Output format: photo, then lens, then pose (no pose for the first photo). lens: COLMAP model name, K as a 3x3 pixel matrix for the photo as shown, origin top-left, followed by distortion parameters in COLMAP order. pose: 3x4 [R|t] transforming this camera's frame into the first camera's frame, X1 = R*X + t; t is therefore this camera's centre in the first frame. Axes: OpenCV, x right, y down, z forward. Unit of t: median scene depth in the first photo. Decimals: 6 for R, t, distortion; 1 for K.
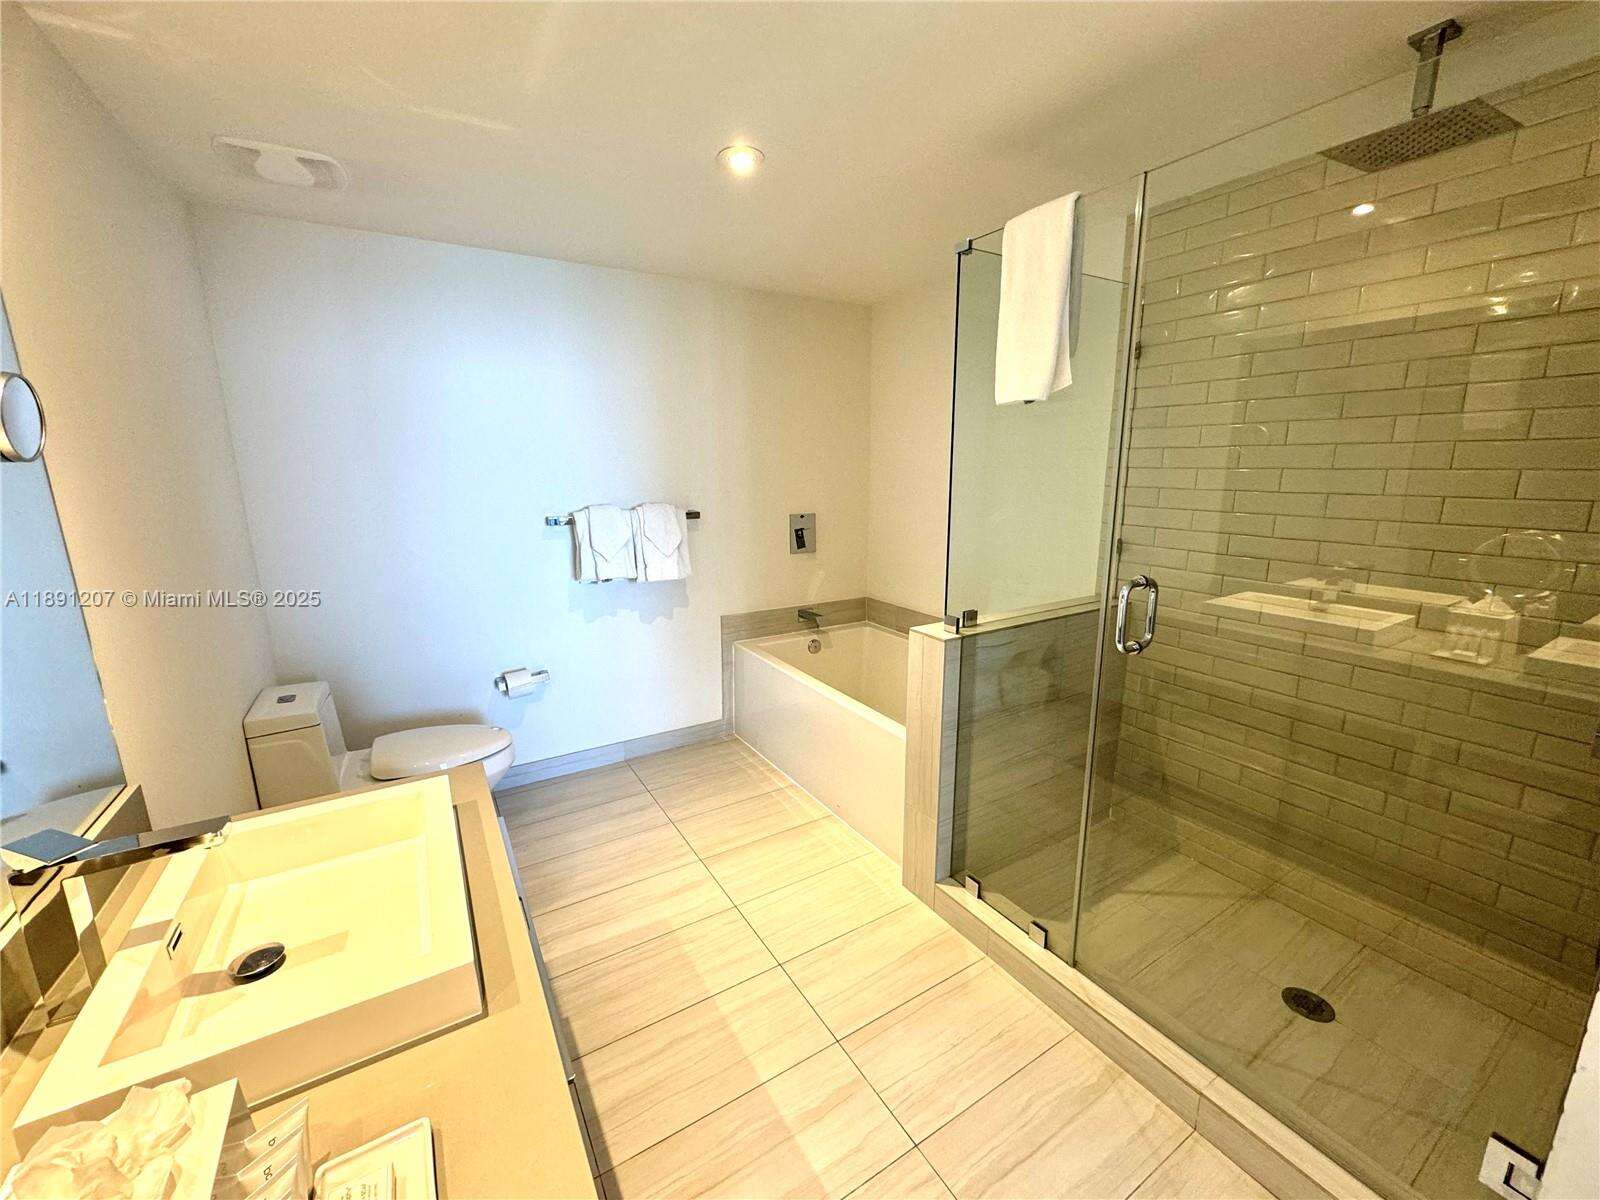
lens RADIAL K [[637.1, 0, 798.1], [0, 637.1, 596.8], [0, 0, 1]] dist [0.001238, 0.000148]
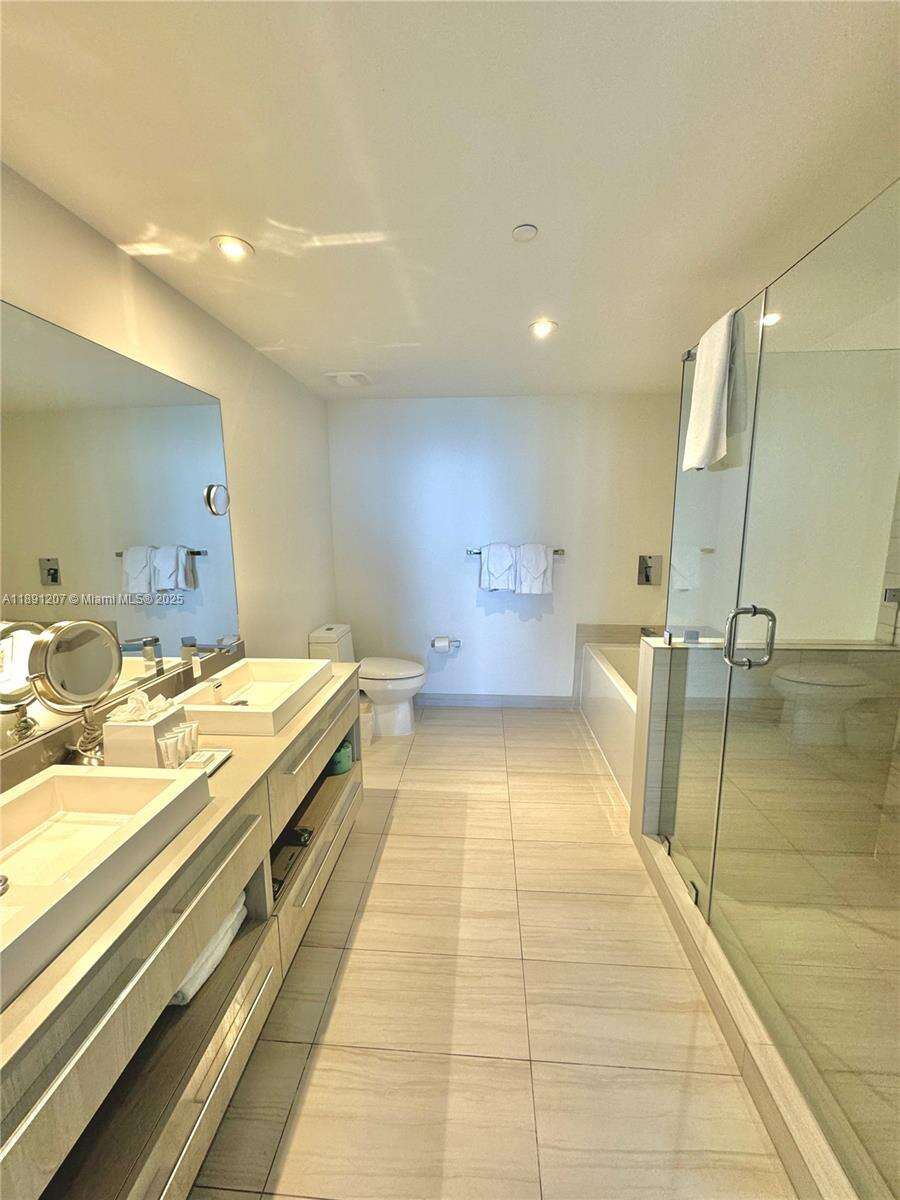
lens RADIAL K [[477.8, 0, 452.9], [0, 477.8, 601.1], [0, 0, 1]] dist [0.001238, 0.000148]
pose [[0.814679, 0.098930, -0.571412, 0.377182], [-0.119778, 0.992800, 0.001116, 0.017128], [0.567408, 0.067533, 0.820663, -0.056084]]
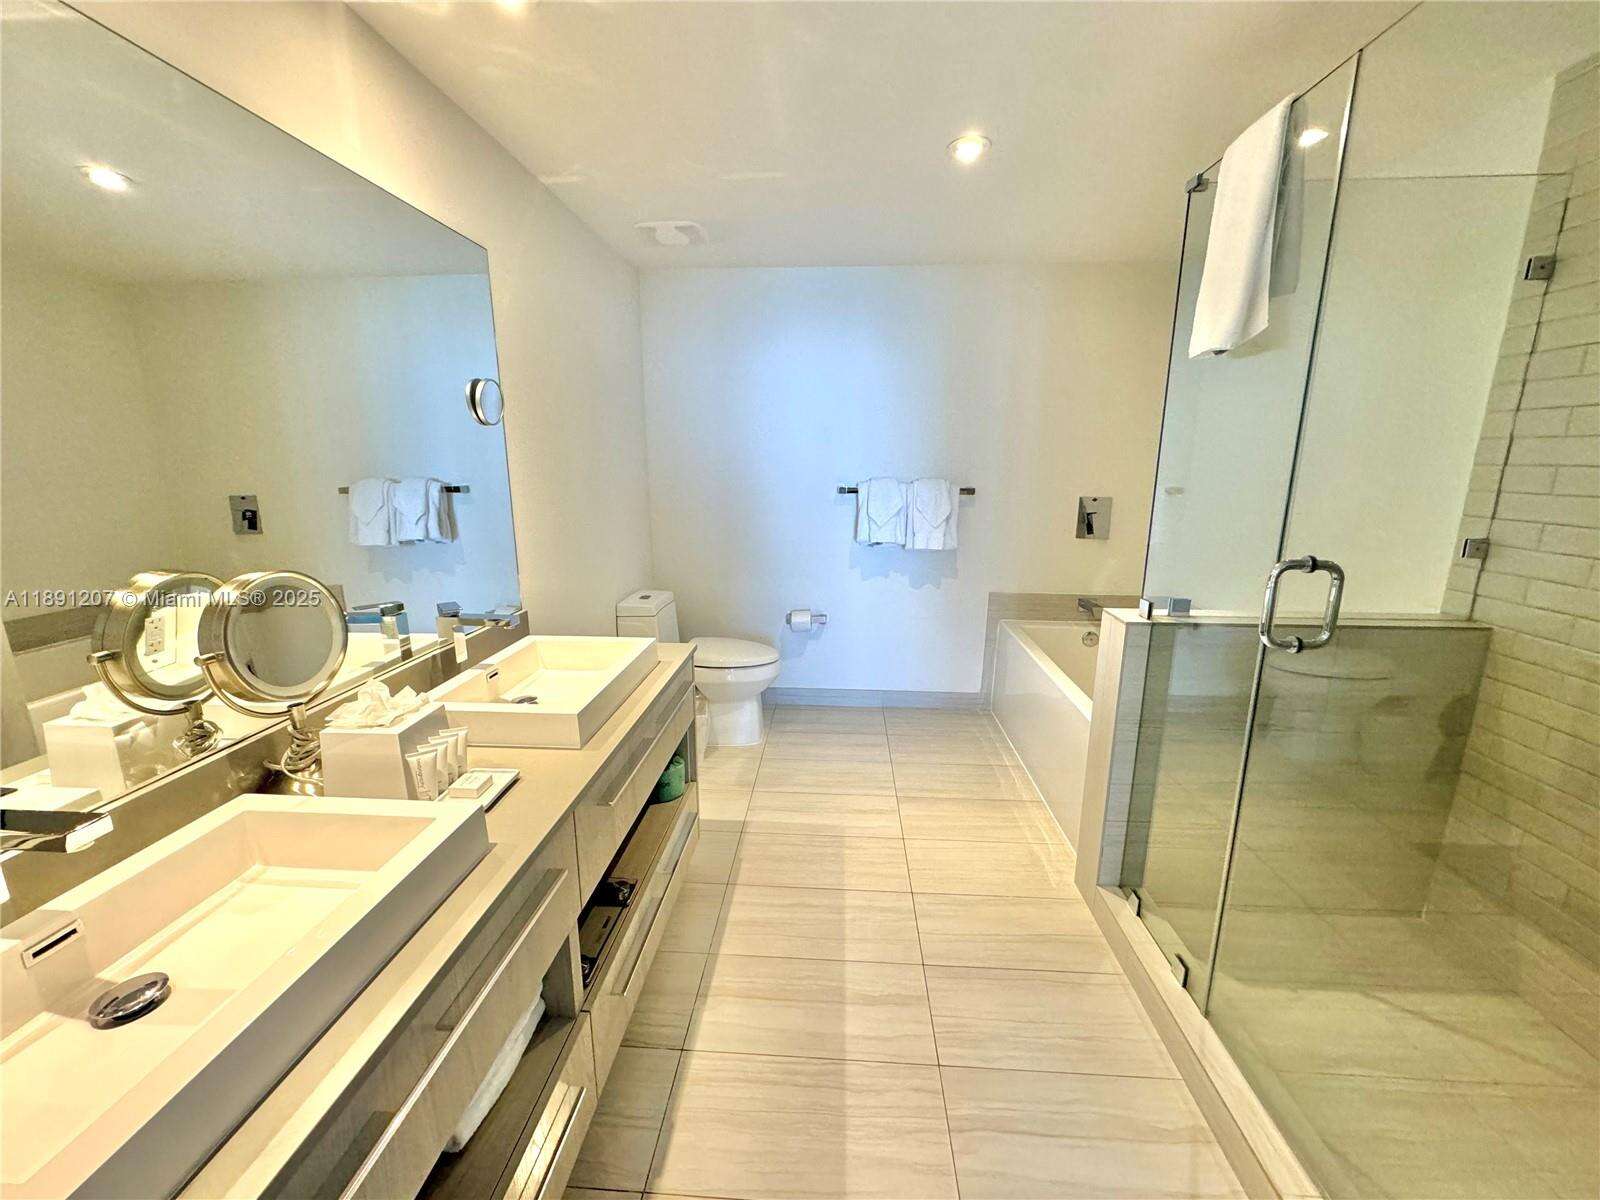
lens RADIAL K [[637.1, 0, 803.9], [0, 637.1, 597.3], [0, 0, 1]] dist [0.001238, 0.000148]
pose [[0.819924, 0.131396, -0.557189, 0.298659], [-0.126072, 0.990852, 0.048143, 0.038375], [0.558418, 0.030772, 0.828989, -0.020480]]
